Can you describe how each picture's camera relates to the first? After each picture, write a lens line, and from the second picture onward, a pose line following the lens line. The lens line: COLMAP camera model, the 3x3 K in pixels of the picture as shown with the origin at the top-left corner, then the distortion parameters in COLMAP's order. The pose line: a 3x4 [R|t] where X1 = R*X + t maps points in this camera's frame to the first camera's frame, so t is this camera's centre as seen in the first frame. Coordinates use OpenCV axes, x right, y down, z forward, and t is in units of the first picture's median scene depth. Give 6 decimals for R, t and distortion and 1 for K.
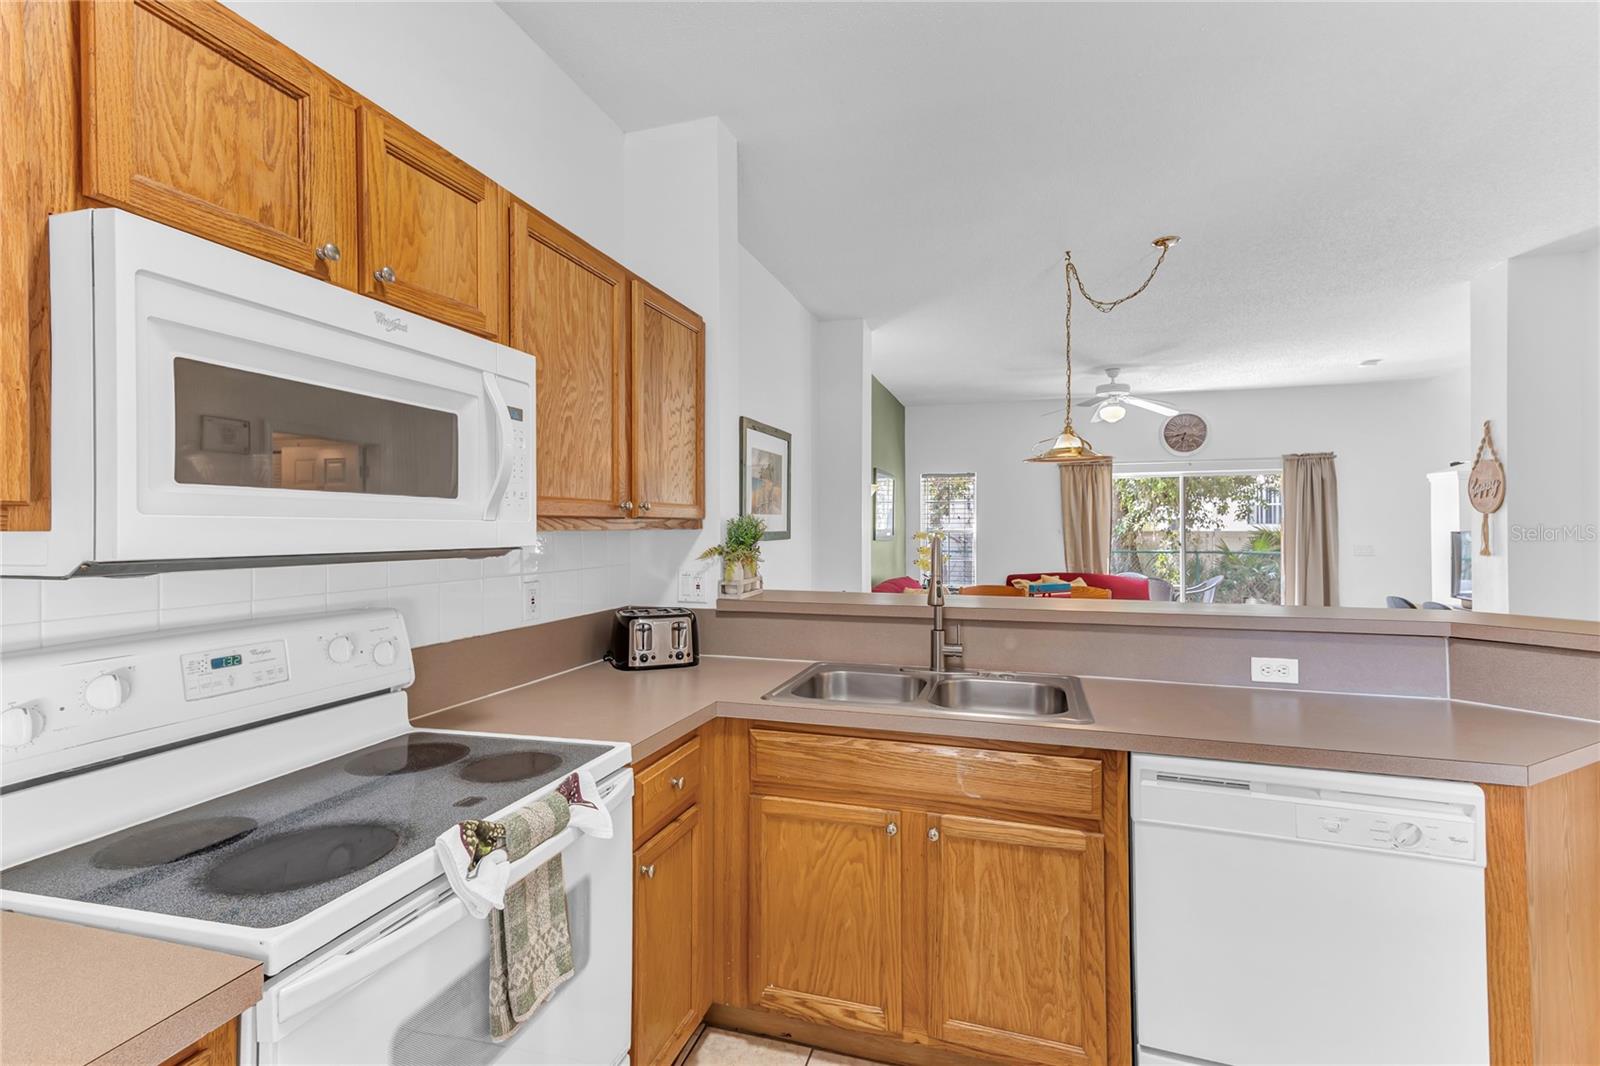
lens RADIAL K [[737.3, 0, 816.6], [0, 737.3, 527.4], [0, 0, 1]] dist [0.027771, -0.001378]
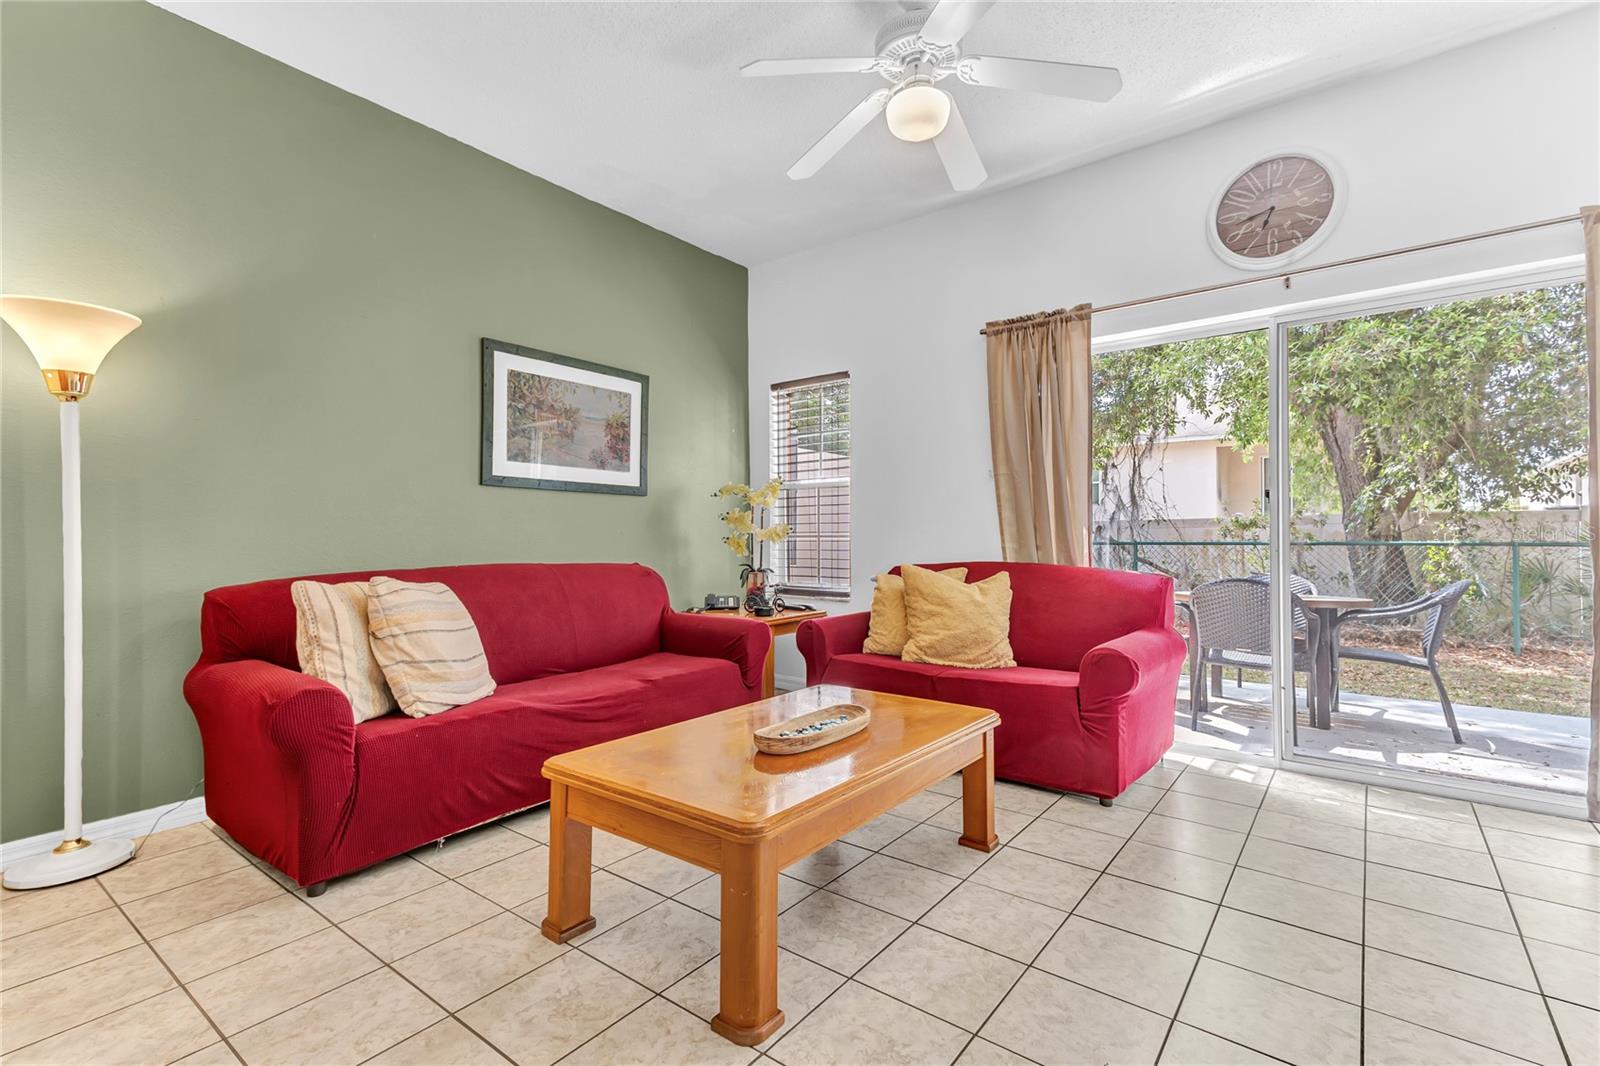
lens RADIAL K [[737.3, 0, 802.5], [0, 737.3, 525.2], [0, 0, 1]] dist [0.027771, -0.001378]
pose [[0.933969, -0.003420, -0.357338, 1.116762], [0.000350, 0.999962, -0.008657, 0.118203], [0.357354, 0.007960, 0.933935, 1.502130]]
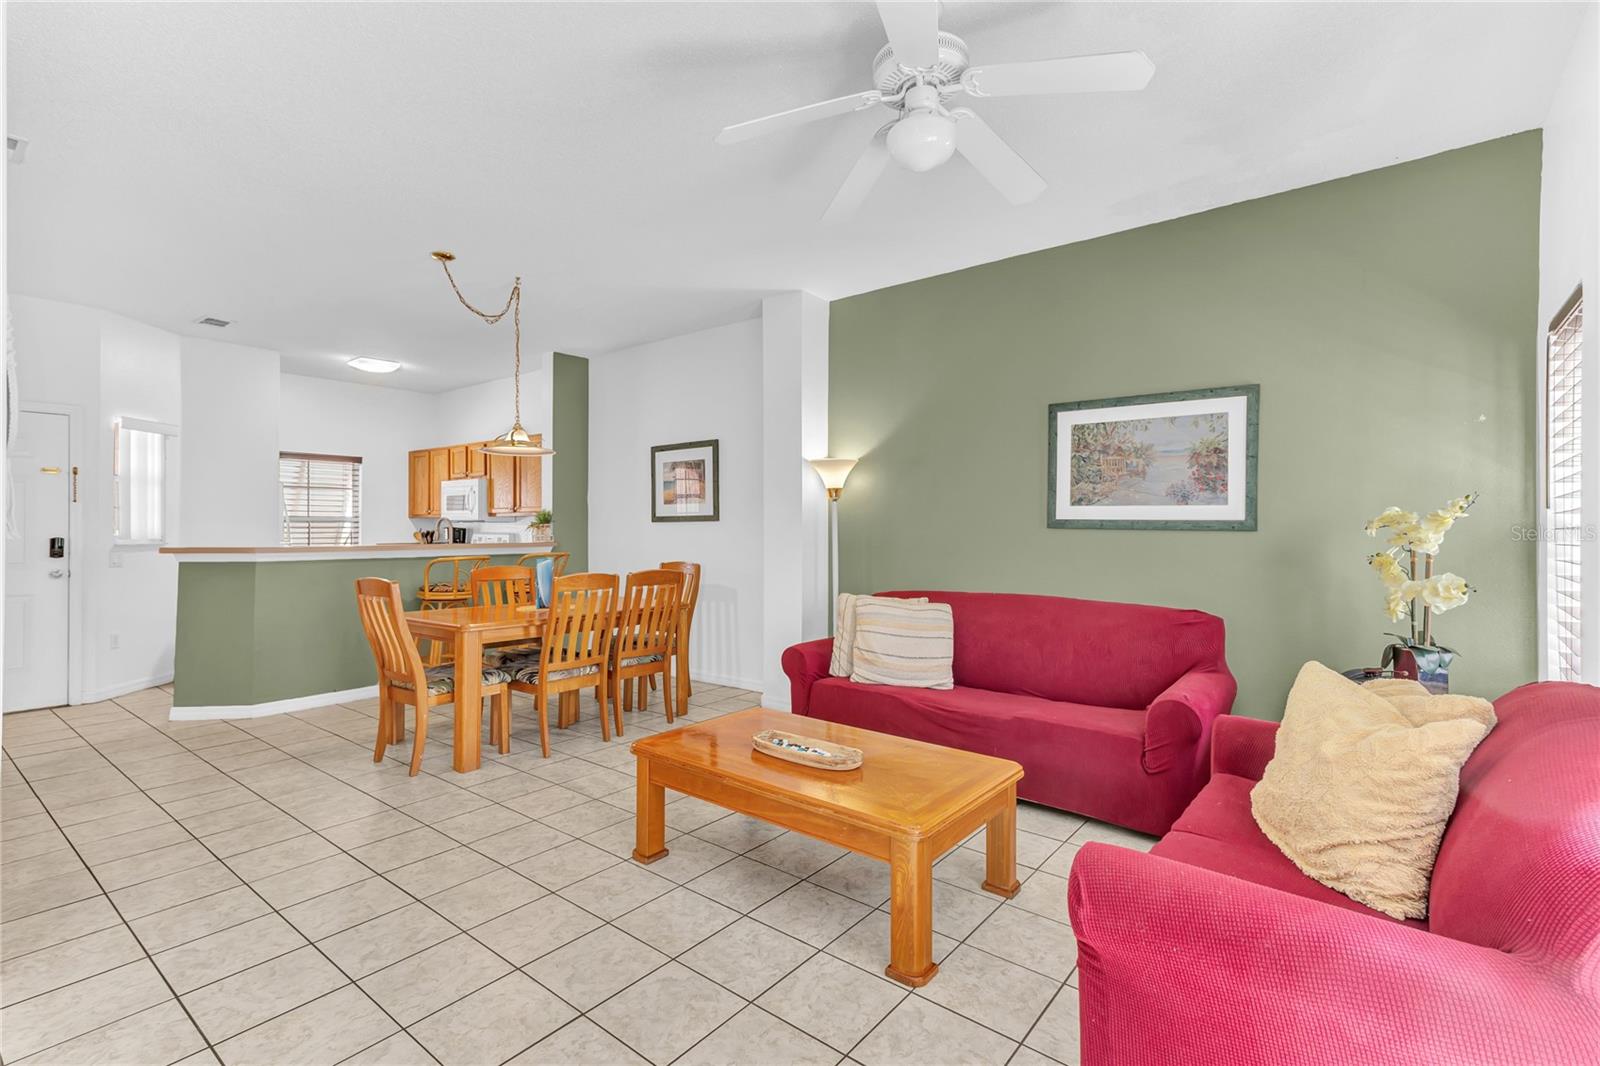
lens RADIAL K [[737.3, 0, 798.9], [0, 737.3, 525.3], [0, 0, 1]] dist [0.027771, -0.001378]
pose [[-0.378793, -0.003176, -0.925476, 1.714440], [-0.000434, 0.999995, -0.003254, 0.041357], [0.925481, -0.000830, -0.378792, 2.540599]]
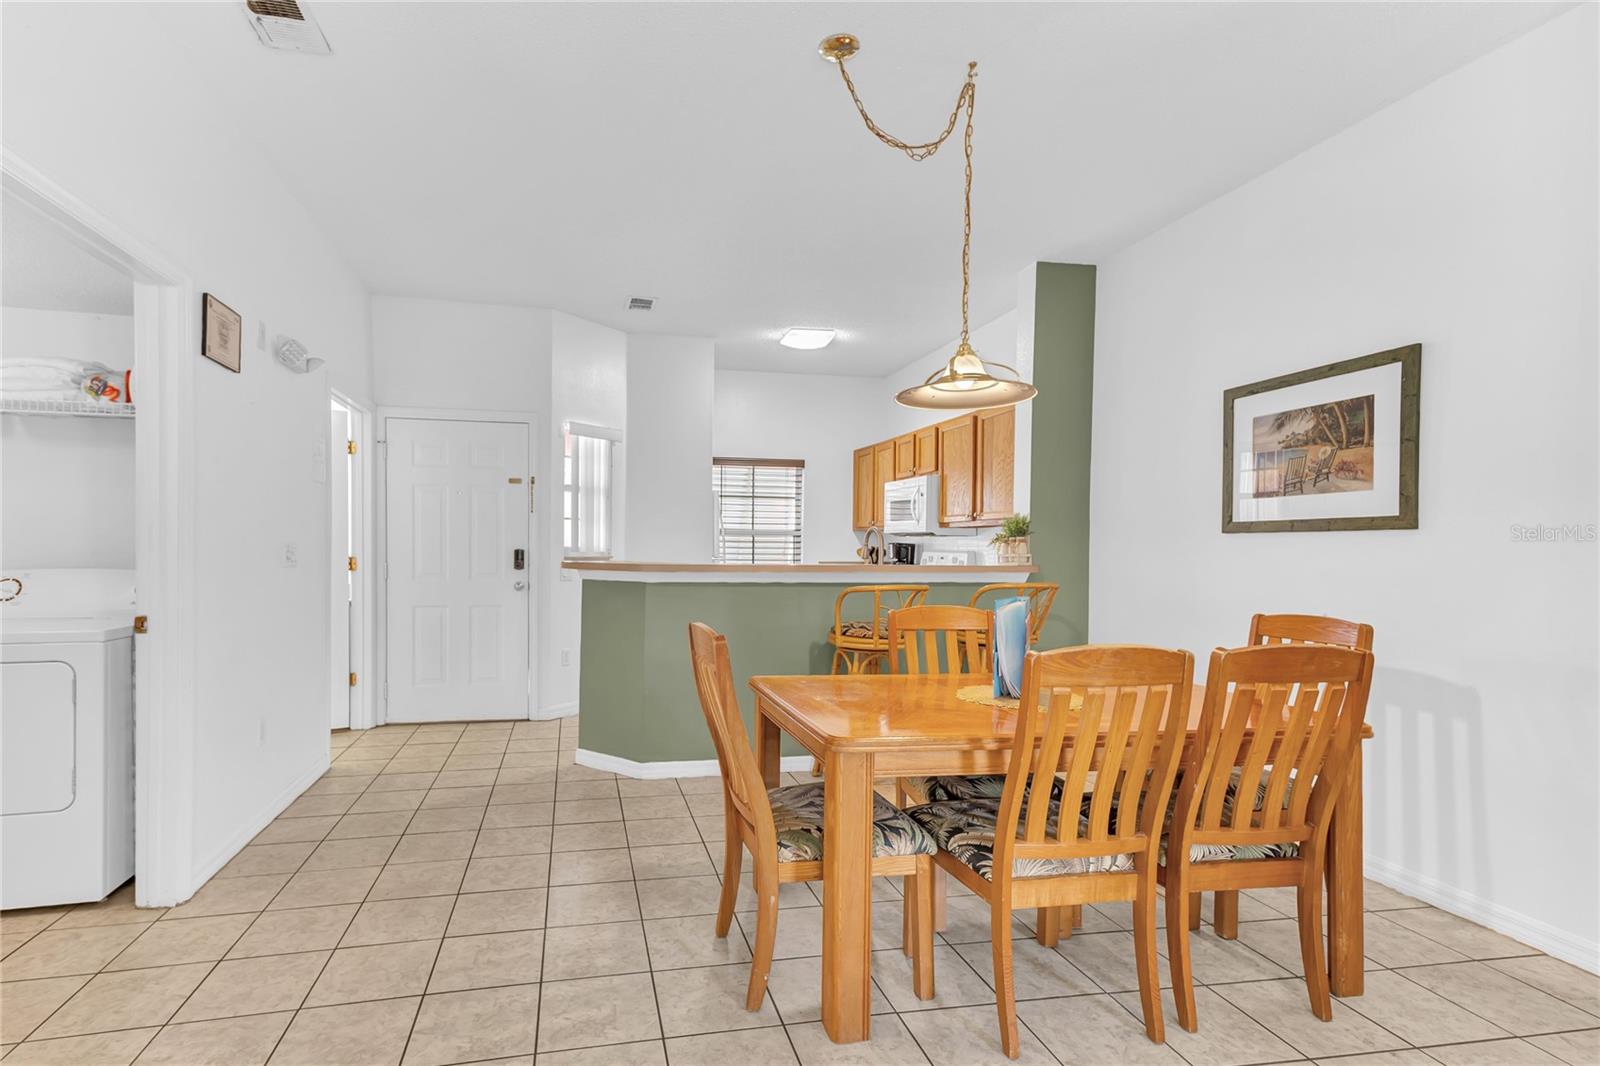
lens RADIAL K [[737.3, 0, 730.8], [0, 737.3, 555.4], [0, 0, 1]] dist [0.027771, -0.001378]
pose [[-0.889752, -0.002442, -0.456437, 1.089231], [-0.010009, 0.999850, 0.014161, 0.051037], [0.456334, 0.017169, -0.889643, 2.009172]]
